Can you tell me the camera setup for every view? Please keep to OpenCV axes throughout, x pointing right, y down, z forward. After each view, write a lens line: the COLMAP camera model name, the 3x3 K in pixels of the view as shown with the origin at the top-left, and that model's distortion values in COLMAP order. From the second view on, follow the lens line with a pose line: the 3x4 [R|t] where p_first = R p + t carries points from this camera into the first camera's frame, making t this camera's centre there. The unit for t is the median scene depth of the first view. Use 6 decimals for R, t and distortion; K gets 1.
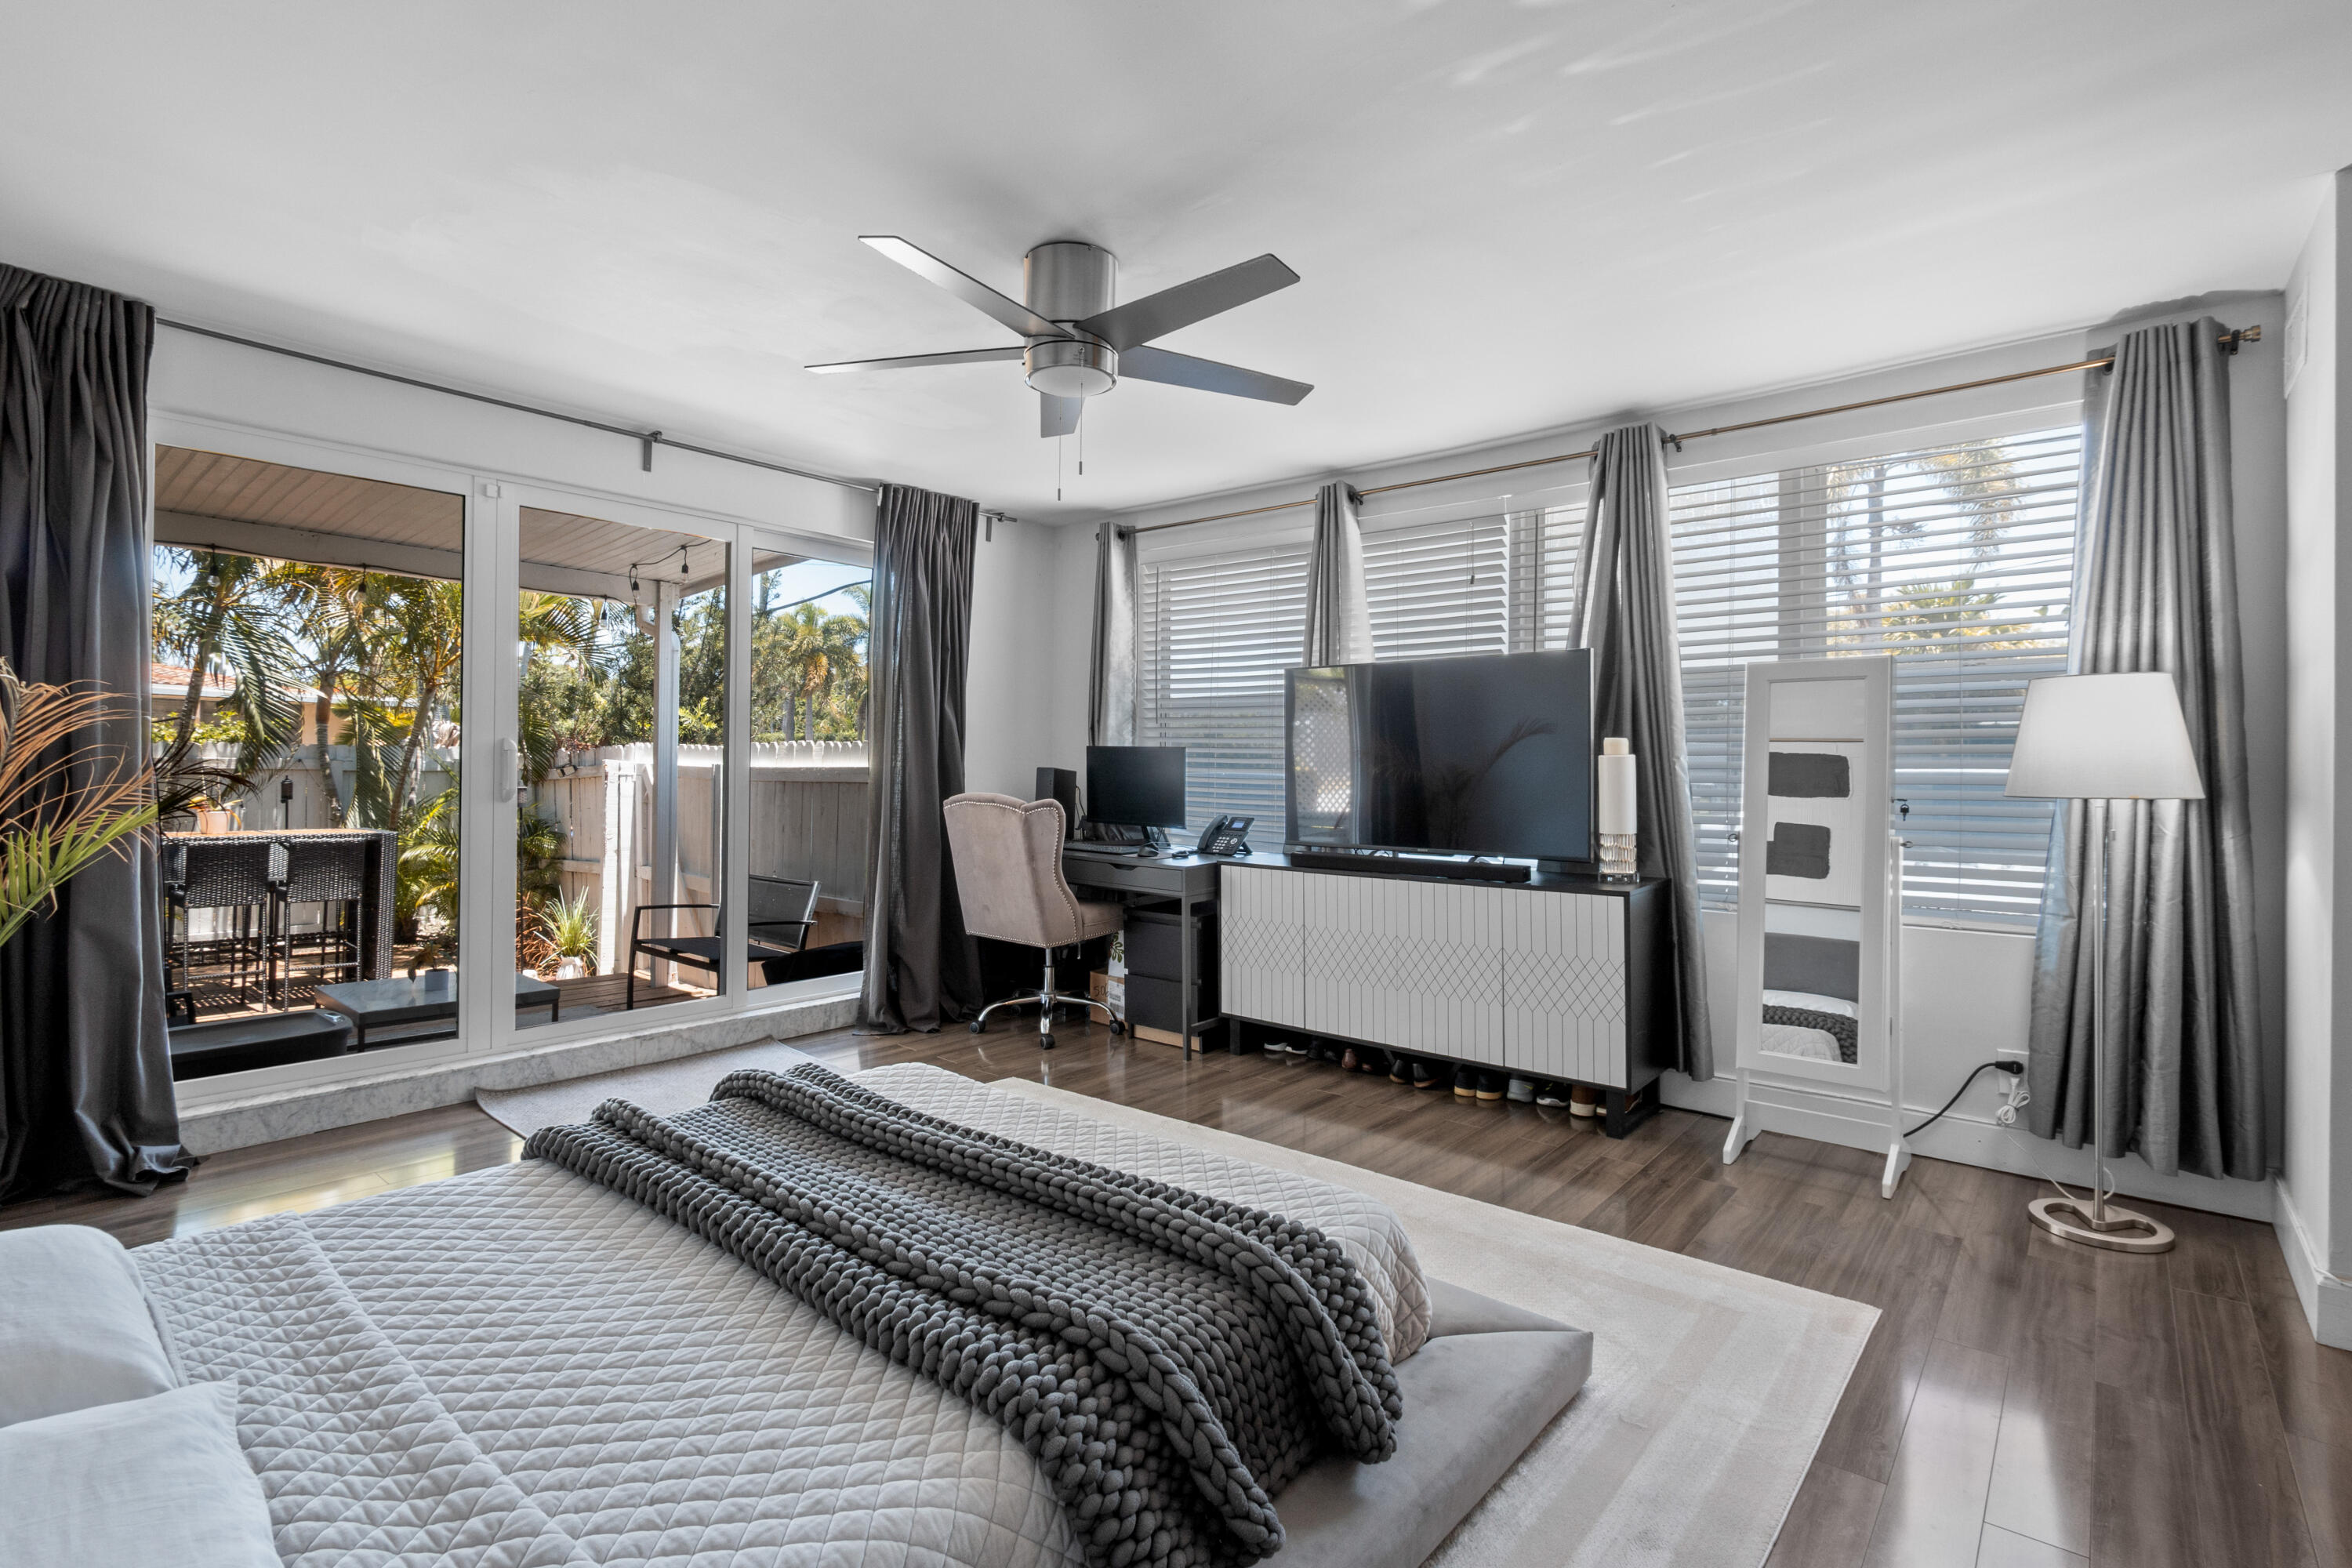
lens RADIAL K [[1081.1, 0, 1182.2], [0, 1081.1, 783.6], [0, 0, 1]] dist [-0.004552, 0.001086]
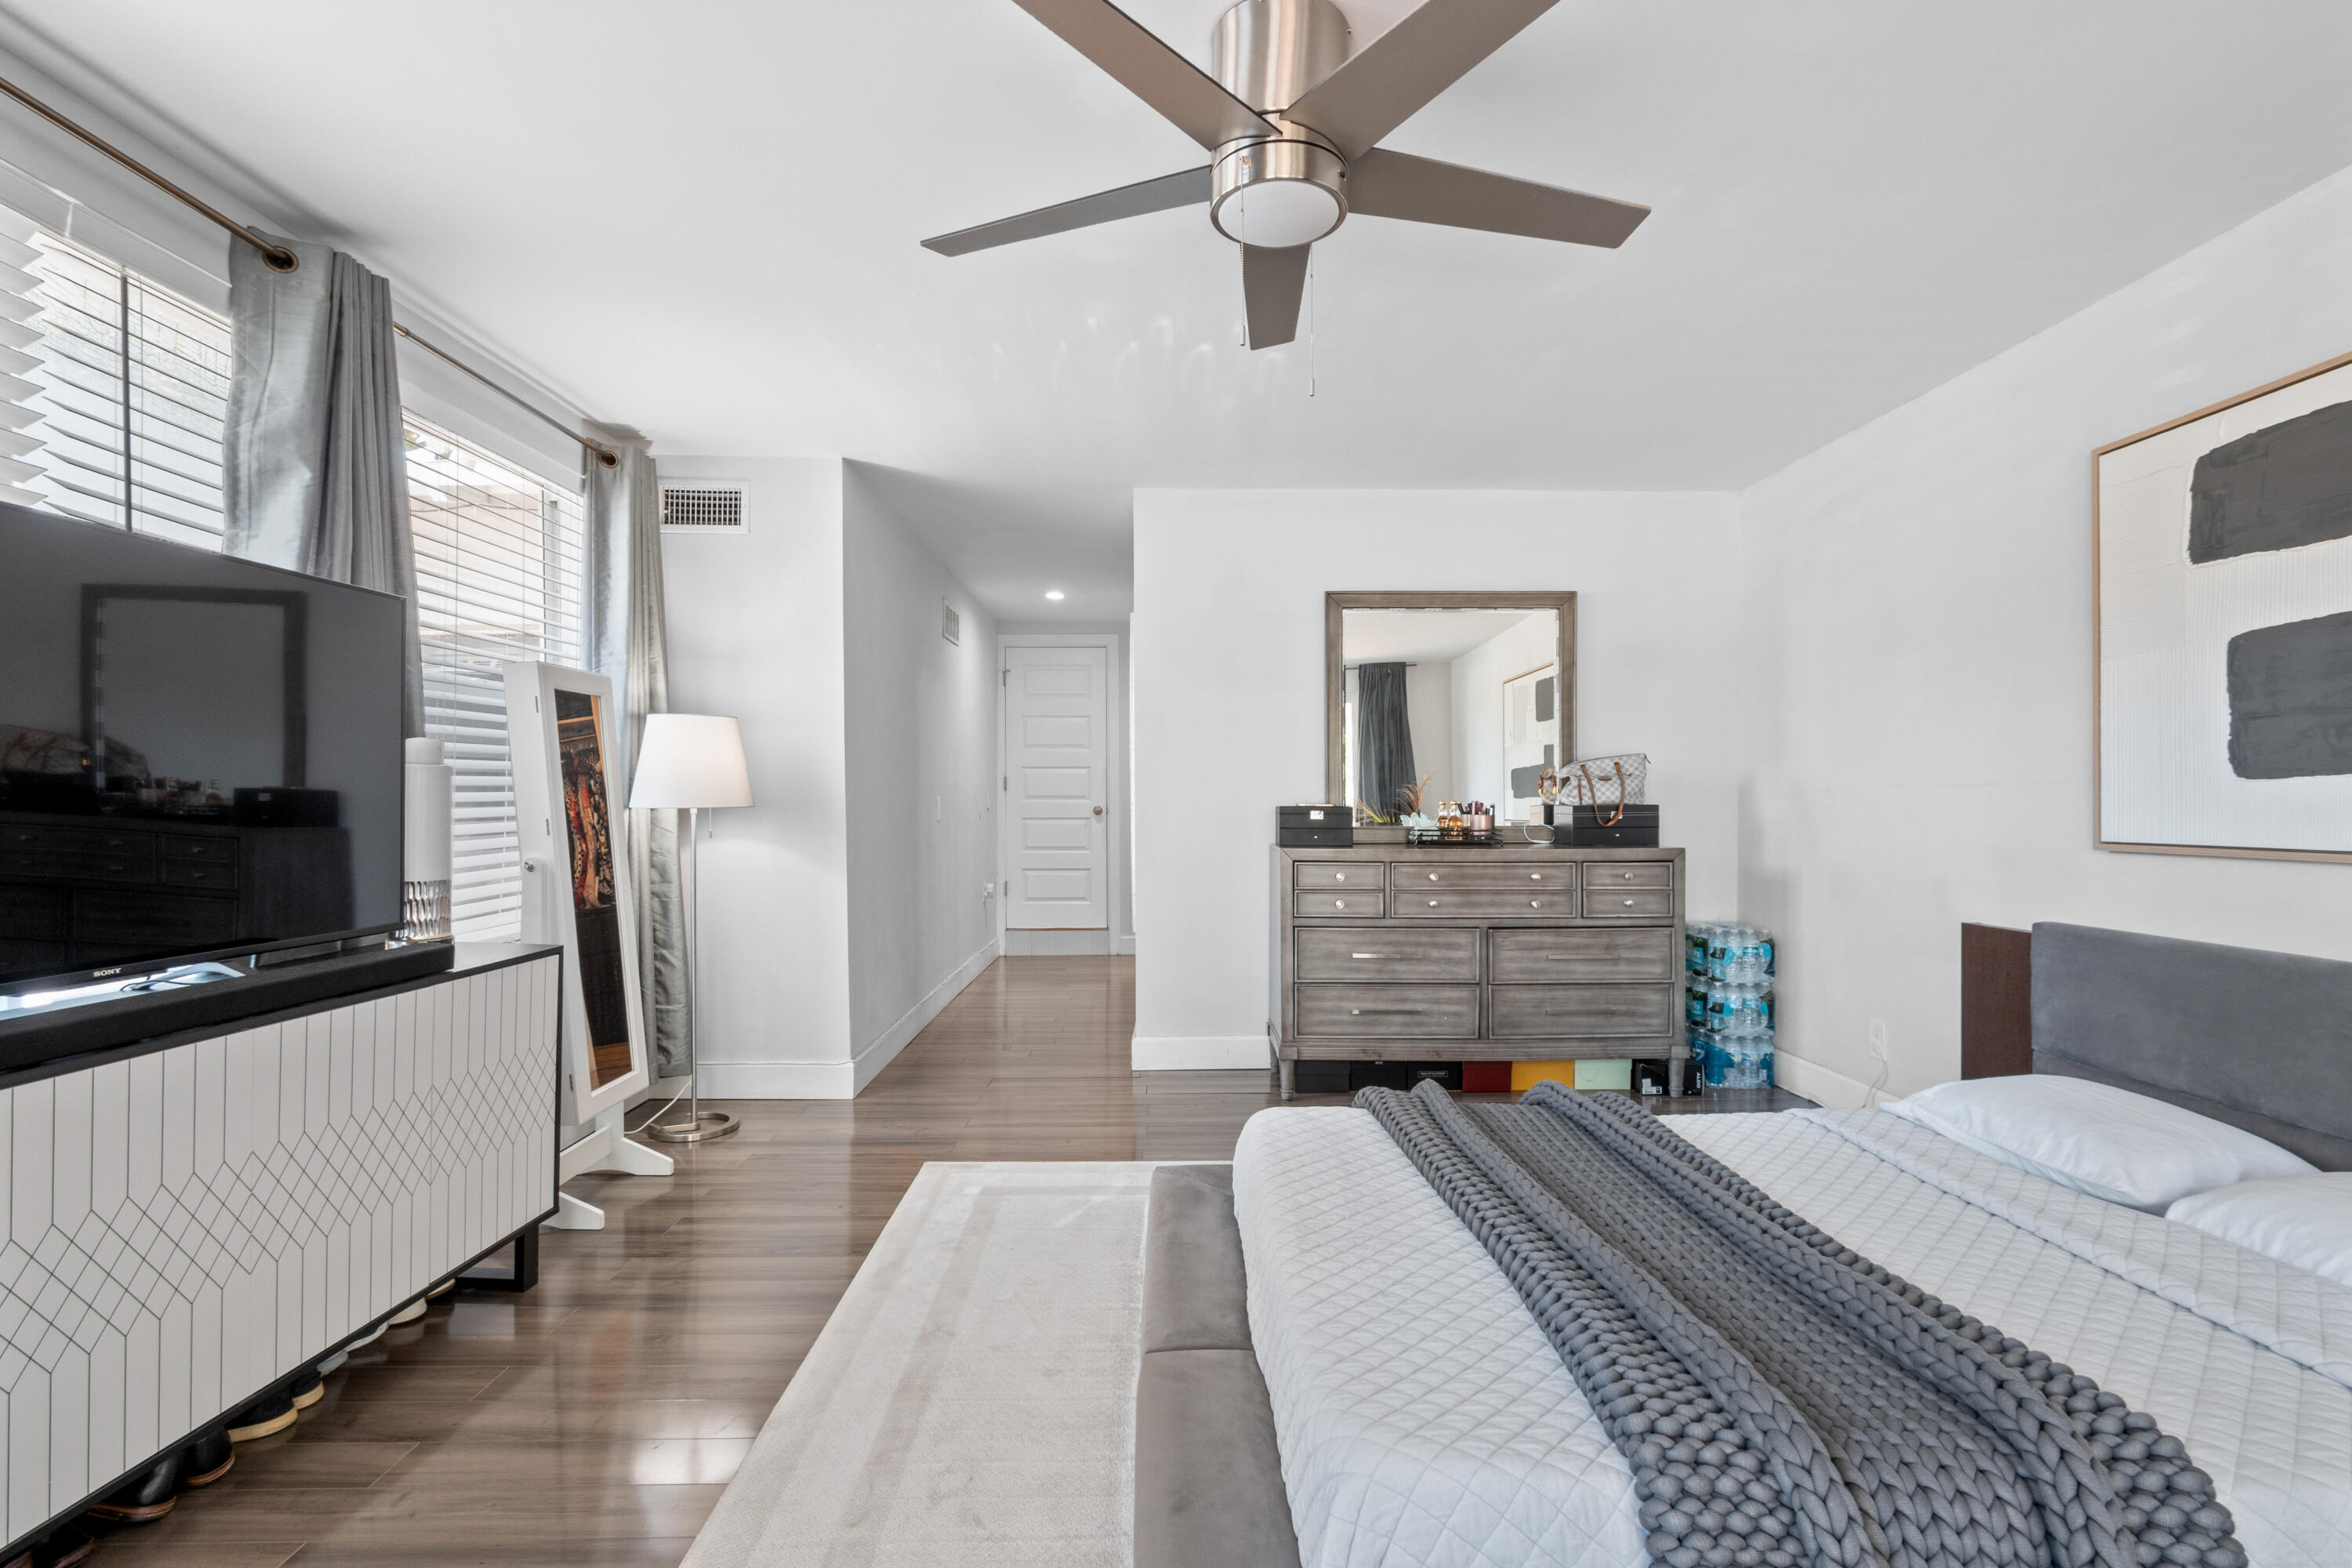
lens RADIAL K [[1081.1, 0, 1182.2], [0, 1081.1, 783.6], [0, 0, 1]] dist [-0.004552, 0.001086]
pose [[-0.662720, 0.002741, 0.748862, -0.402140], [0.004845, 0.999988, 0.000627, -0.008968], [-0.748852, 0.004043, -0.662725, 0.935308]]
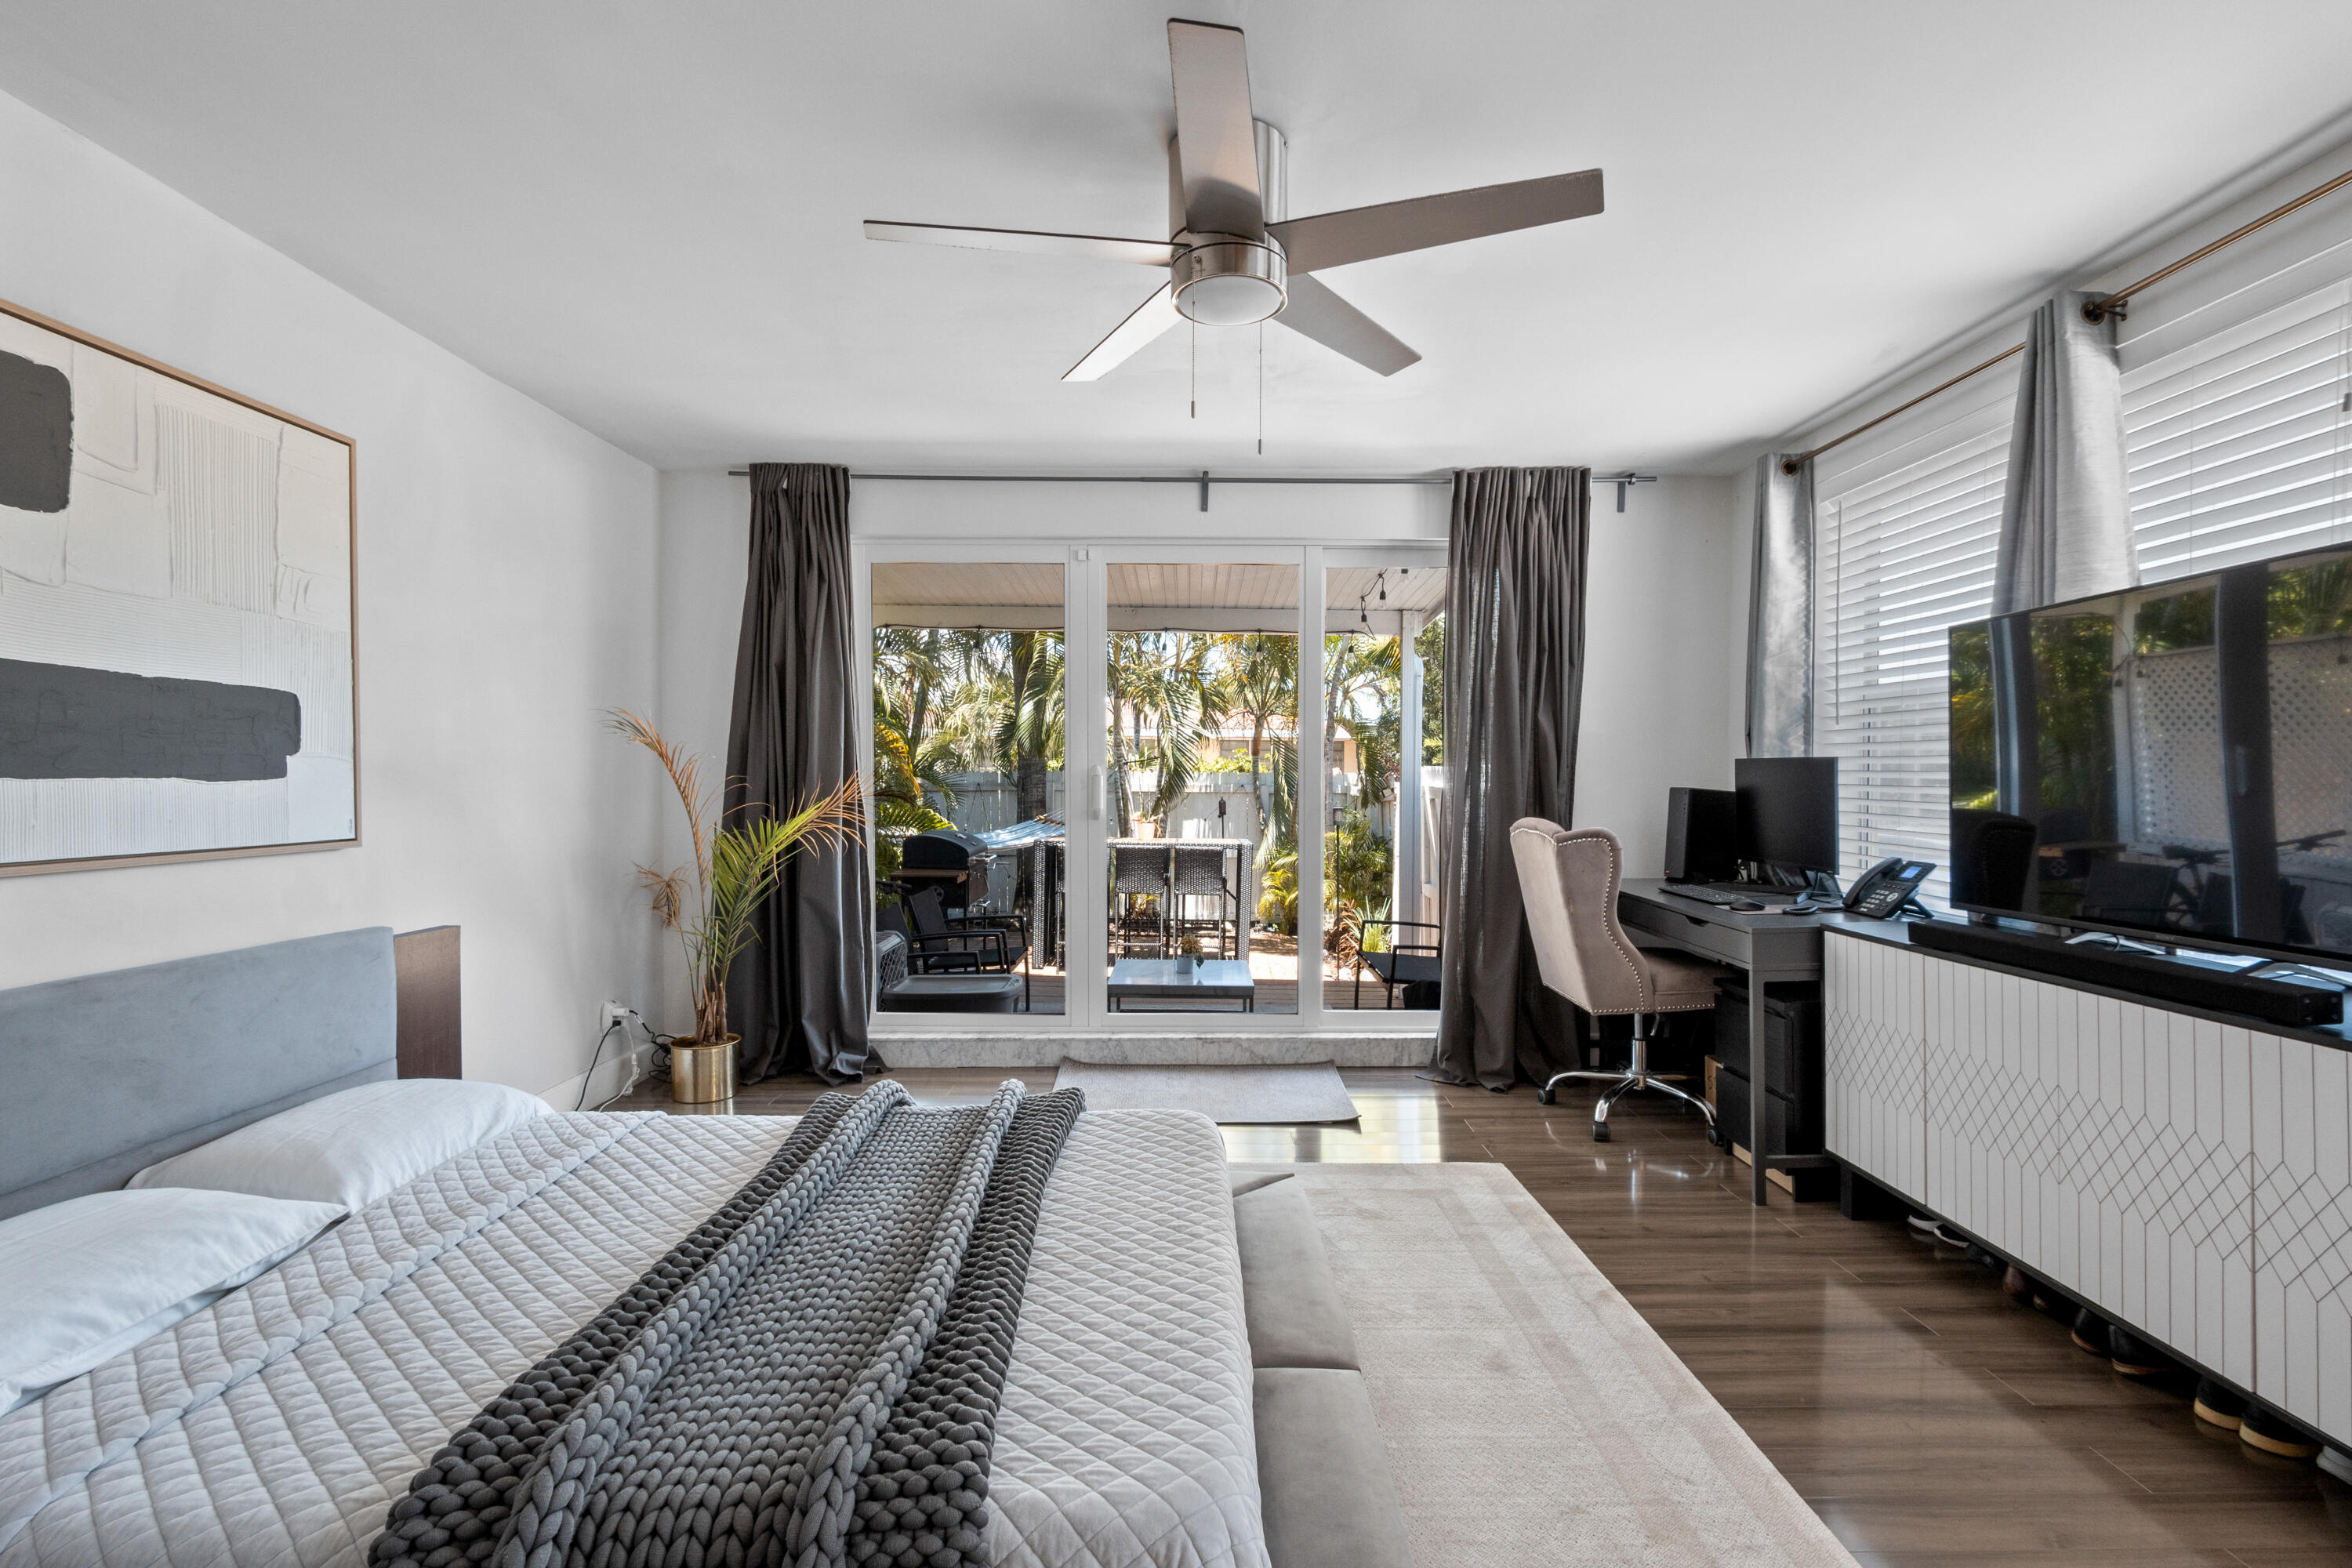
lens RADIAL K [[1079.5, 0, 1183.7], [0, 1079.5, 824.7], [0, 0, 1]] dist [0.001339, 0.000754]
pose [[0.658701, 0.020142, -0.752135, 0.275749], [-0.006805, 0.999760, 0.020814, -0.001855], [0.752374, -0.008592, 0.658680, 0.256119]]
